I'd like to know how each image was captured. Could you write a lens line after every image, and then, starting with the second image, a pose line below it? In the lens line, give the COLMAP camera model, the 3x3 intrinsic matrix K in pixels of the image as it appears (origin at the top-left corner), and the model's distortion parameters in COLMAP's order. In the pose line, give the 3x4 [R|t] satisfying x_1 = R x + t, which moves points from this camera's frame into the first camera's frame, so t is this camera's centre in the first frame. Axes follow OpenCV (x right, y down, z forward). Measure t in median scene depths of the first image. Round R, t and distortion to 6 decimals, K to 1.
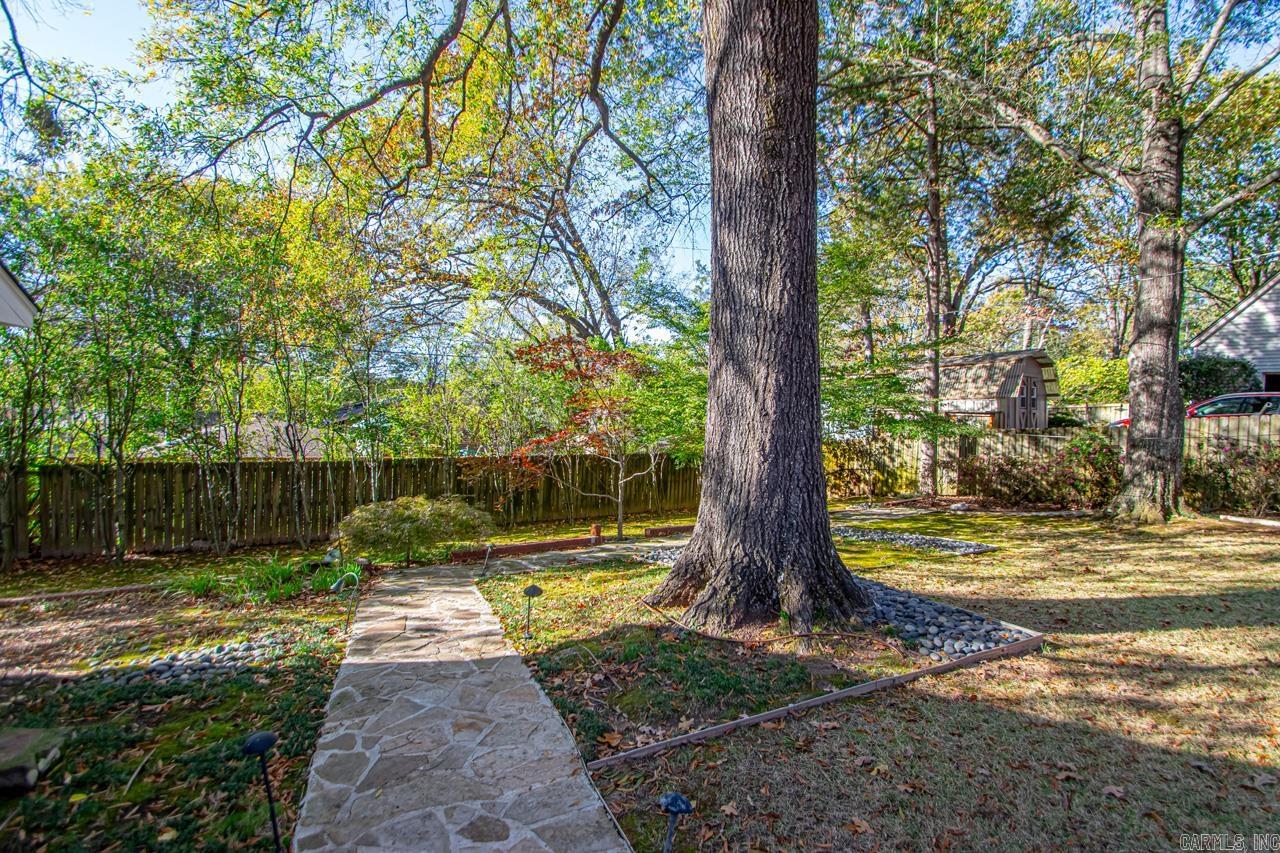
lens RADIAL K [[594.1, 0, 651.2], [0, 594.1, 418.5], [0, 0, 1]] dist [0.001072, -0.001199]
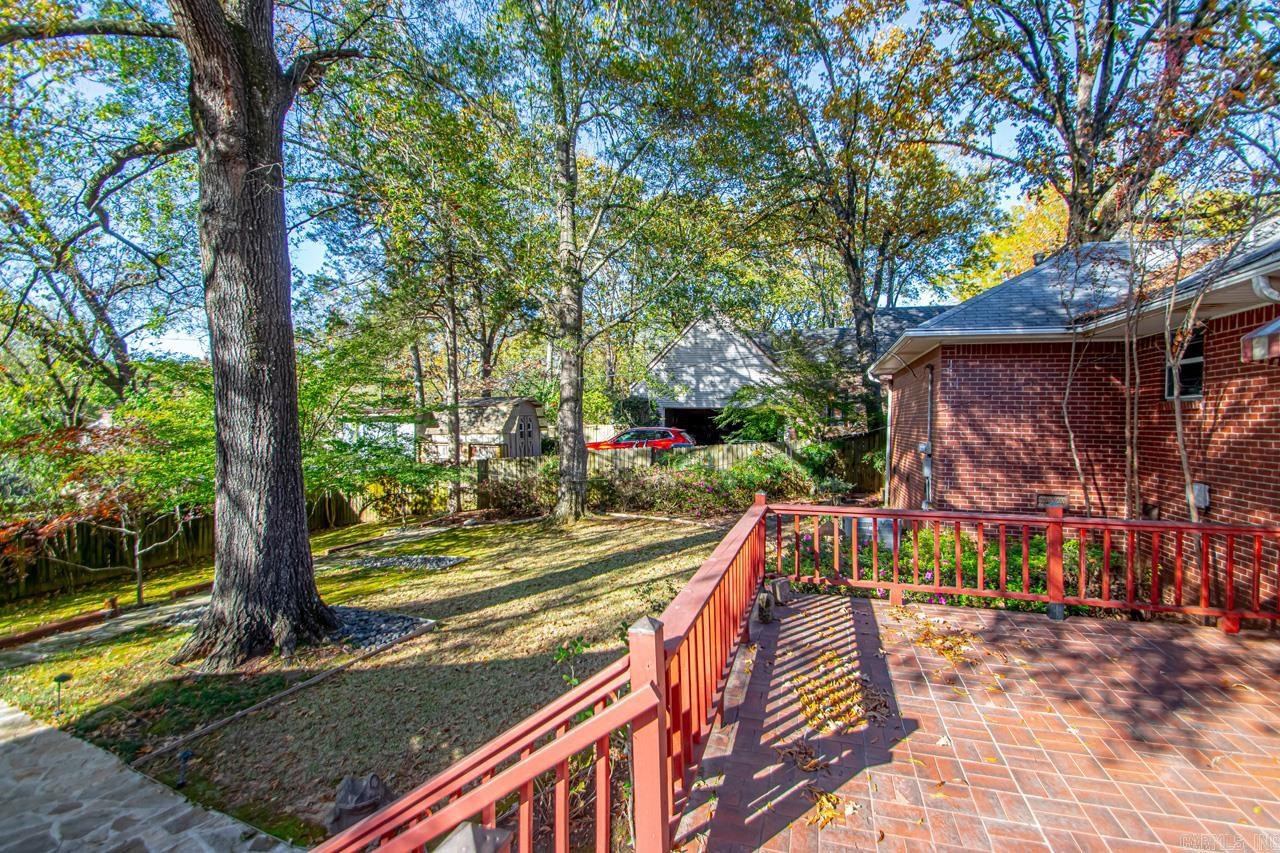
lens RADIAL K [[595.9, 0, 650.6], [0, 595.9, 426.3], [0, 0, 1]] dist [0.018964, -0.019622]
pose [[0.785667, -0.041150, 0.617280, 0.039174], [0.024438, 0.999071, 0.035498, -0.293088], [-0.618167, -0.012804, 0.785942, -0.867634]]
